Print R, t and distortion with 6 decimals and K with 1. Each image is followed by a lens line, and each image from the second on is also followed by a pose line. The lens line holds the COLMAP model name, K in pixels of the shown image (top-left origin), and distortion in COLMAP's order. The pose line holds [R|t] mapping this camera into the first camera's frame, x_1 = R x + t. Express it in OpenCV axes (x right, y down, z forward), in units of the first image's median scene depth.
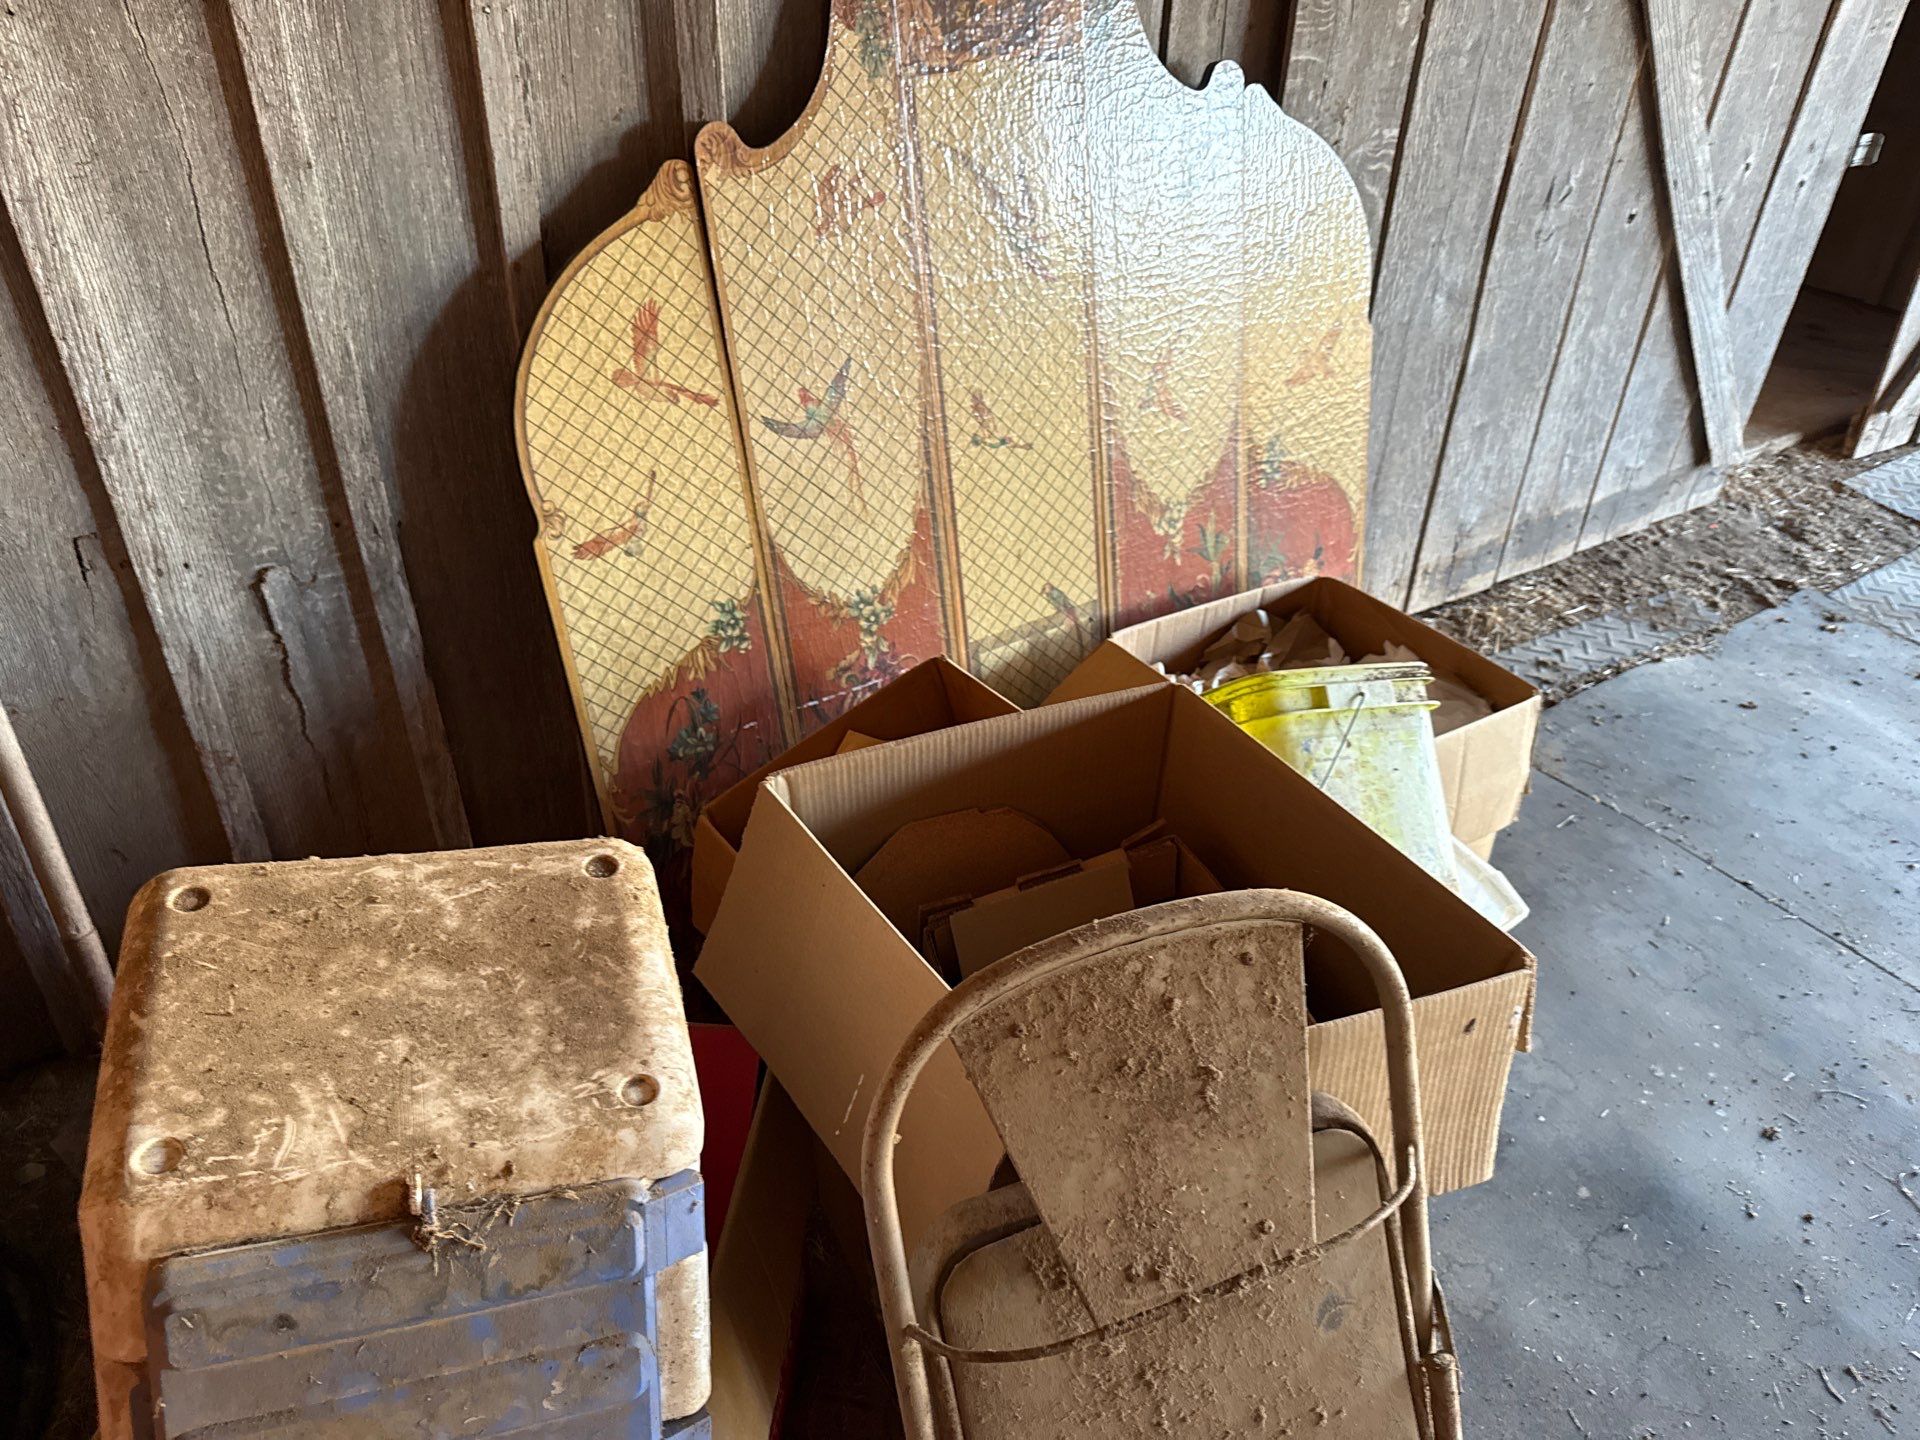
lens RADIAL K [[1383.5, 0, 950.6], [0, 1383.5, 725.5], [0, 0, 1]] dist [-0.004611, -0.009806]
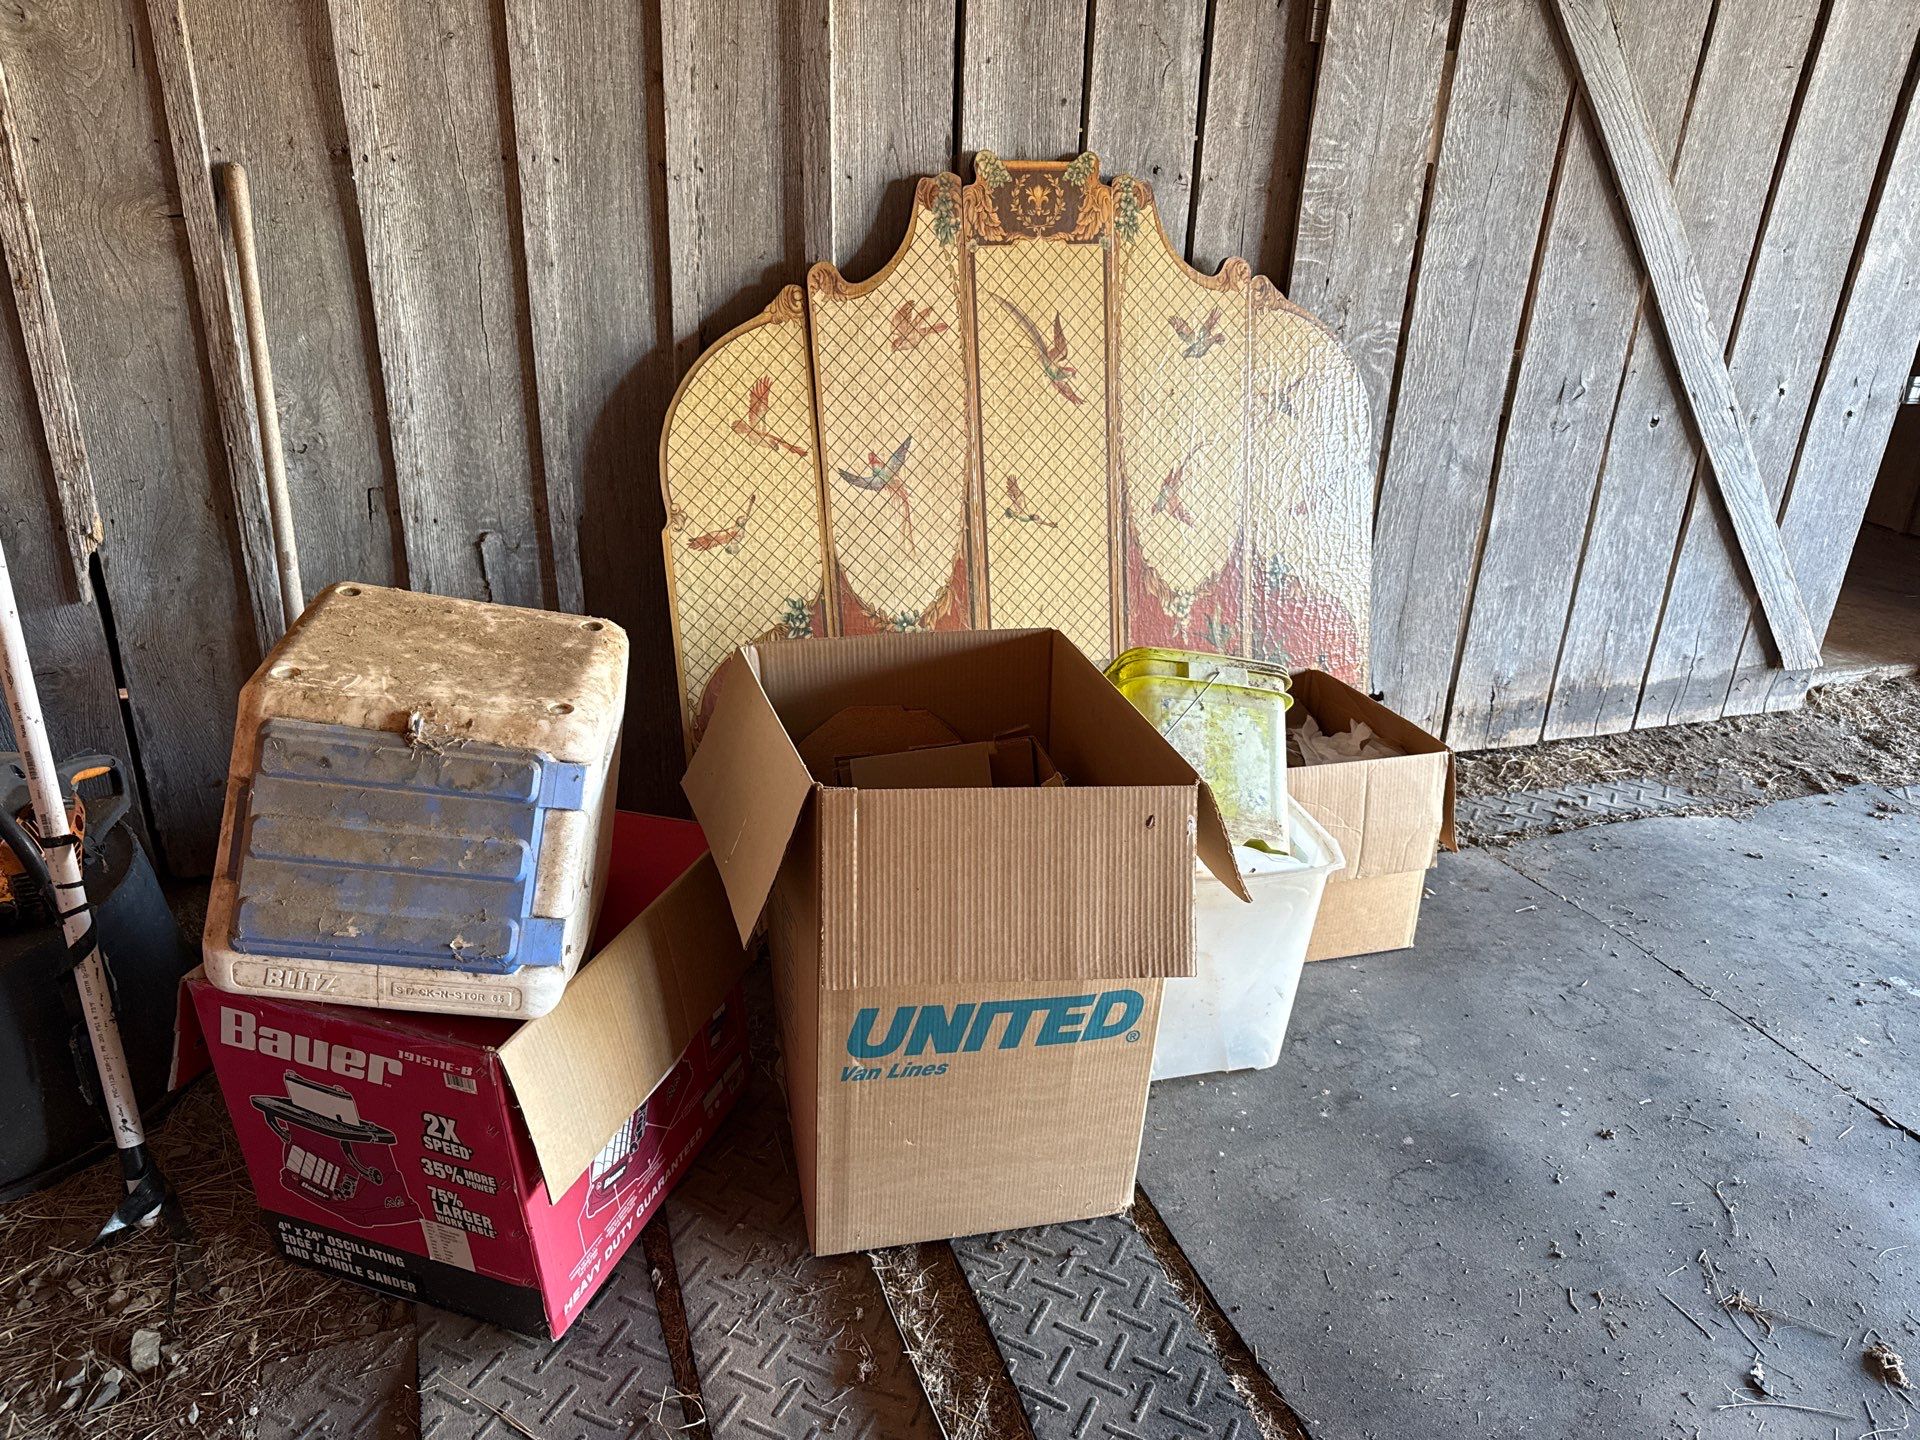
lens RADIAL K [[1366.9, 0, 960.0], [0, 1366.9, 720.0], [0, 0, 1]] dist [0.030061, -0.059608]
pose [[0.972571, 0.101526, -0.209278, 0.277508], [-0.141434, 0.972404, -0.185544, 0.244033], [0.184665, 0.210054, 0.960092, -0.228157]]
